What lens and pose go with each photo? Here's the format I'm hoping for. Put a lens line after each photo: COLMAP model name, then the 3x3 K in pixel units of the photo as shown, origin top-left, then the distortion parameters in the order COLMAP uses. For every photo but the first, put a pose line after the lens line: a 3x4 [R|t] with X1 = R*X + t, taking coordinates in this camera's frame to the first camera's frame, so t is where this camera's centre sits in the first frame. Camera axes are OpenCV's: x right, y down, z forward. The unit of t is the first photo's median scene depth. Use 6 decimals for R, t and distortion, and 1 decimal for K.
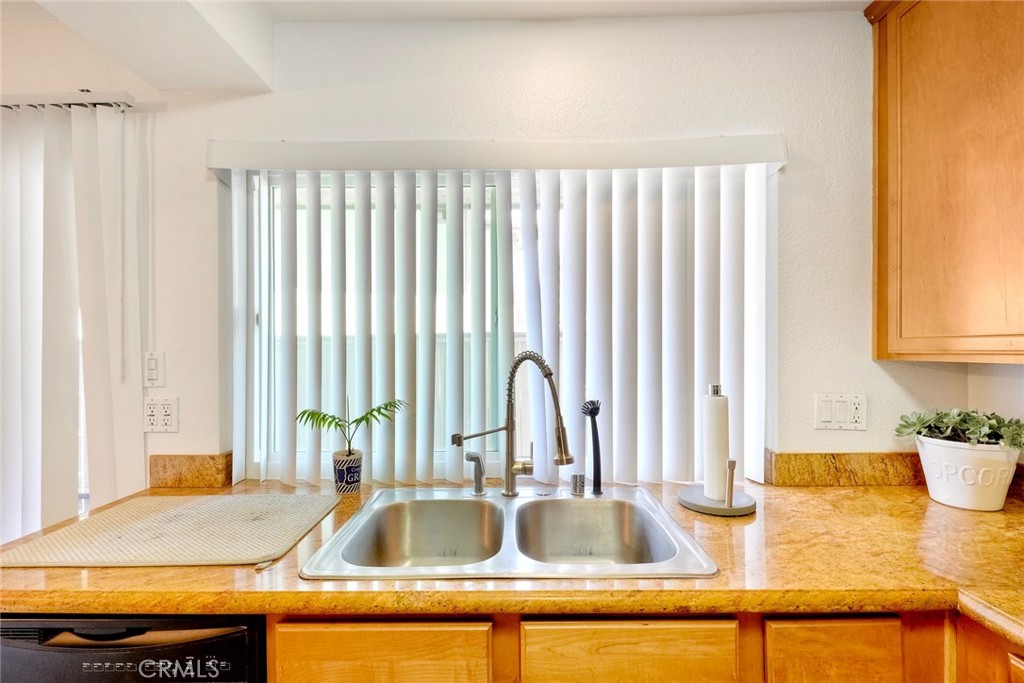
lens RADIAL K [[459.8, 0, 496.6], [0, 459.8, 353.6], [0, 0, 1]] dist [0.000379, -0.000212]
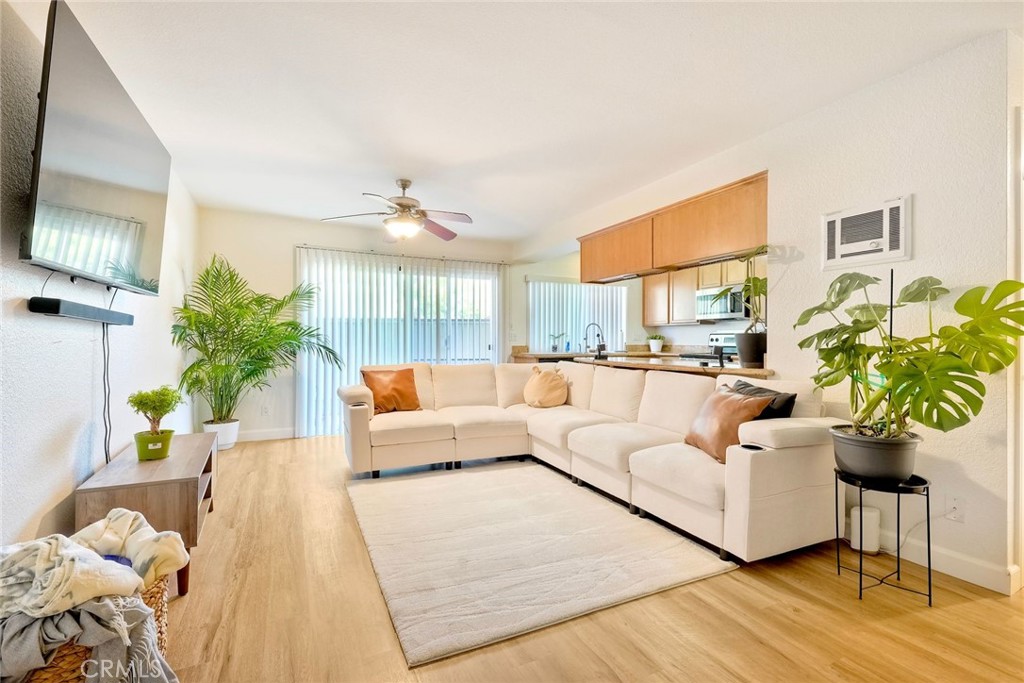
lens RADIAL K [[479.4, 0, 510.0], [0, 479.4, 347.4], [0, 0, 1]] dist [-0.078198, 0.034930]
pose [[0.891225, -0.004724, 0.453538, -2.960079], [0.002311, 0.999980, 0.005875, 0.224605], [-0.453557, -0.004188, 0.891218, -3.115482]]
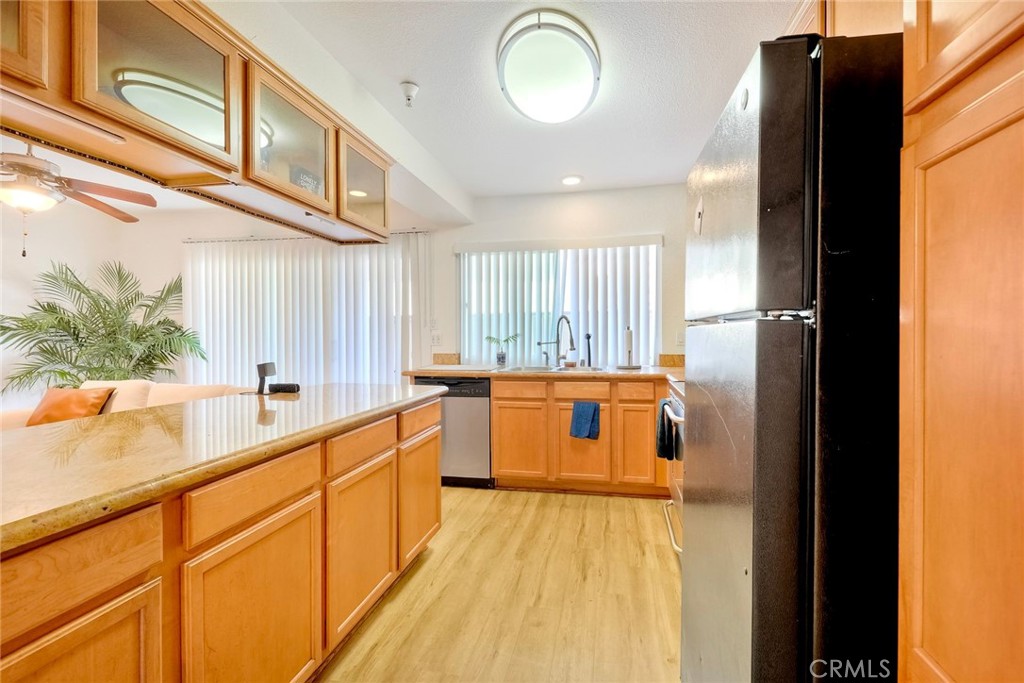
lens RADIAL K [[479.4, 0, 510.0], [0, 479.4, 347.4], [0, 0, 1]] dist [-0.078198, 0.034930]
pose [[0.985811, 0.005946, -0.167755, 0.226937], [-0.002350, 0.999763, 0.021627, 0.125662], [0.167844, -0.020926, 0.985591, -1.911419]]
